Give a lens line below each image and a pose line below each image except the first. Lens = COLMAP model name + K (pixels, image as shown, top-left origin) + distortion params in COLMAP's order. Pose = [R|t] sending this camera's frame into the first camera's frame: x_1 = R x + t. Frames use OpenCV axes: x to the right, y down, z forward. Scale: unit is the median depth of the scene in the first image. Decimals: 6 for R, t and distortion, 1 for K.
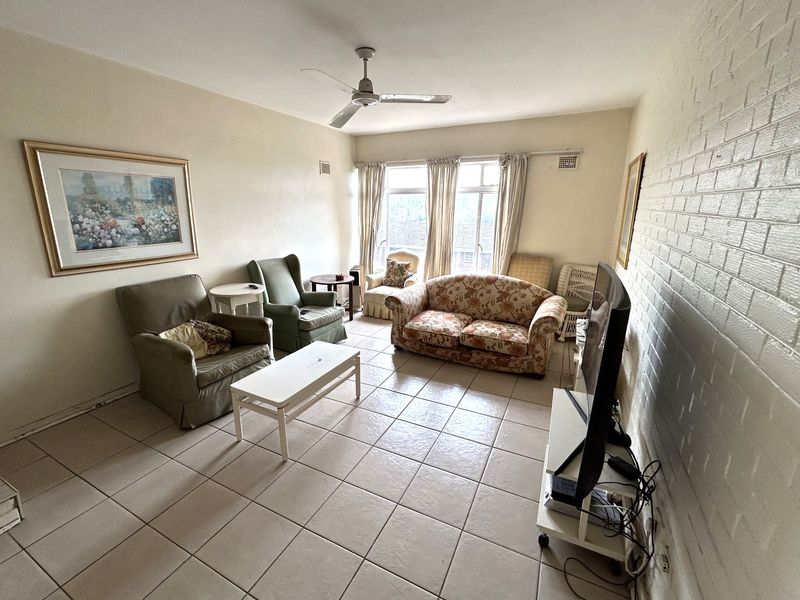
lens RADIAL K [[355.3, 0, 394.9], [0, 355.3, 301.0], [0, 0, 1]] dist [0.000509, 0.000017]
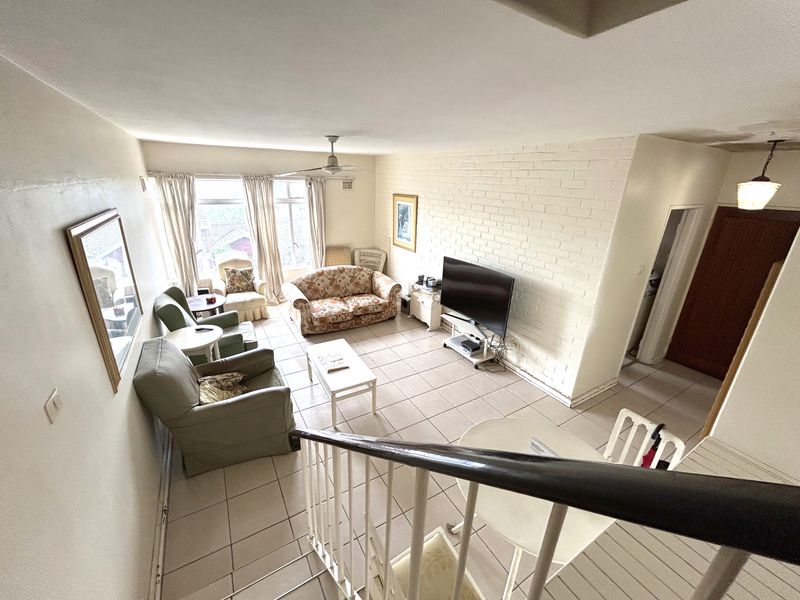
lens RADIAL K [[320.7, 0, 396.9], [0, 320.7, 296.4], [0, 0, 1]] dist [-0.000302, -0.000007]
pose [[0.533586, -0.277781, 0.798826, -0.650945], [0.186800, 0.959905, 0.209019, -0.173338], [-0.824859, 0.037692, 0.564081, 0.045245]]
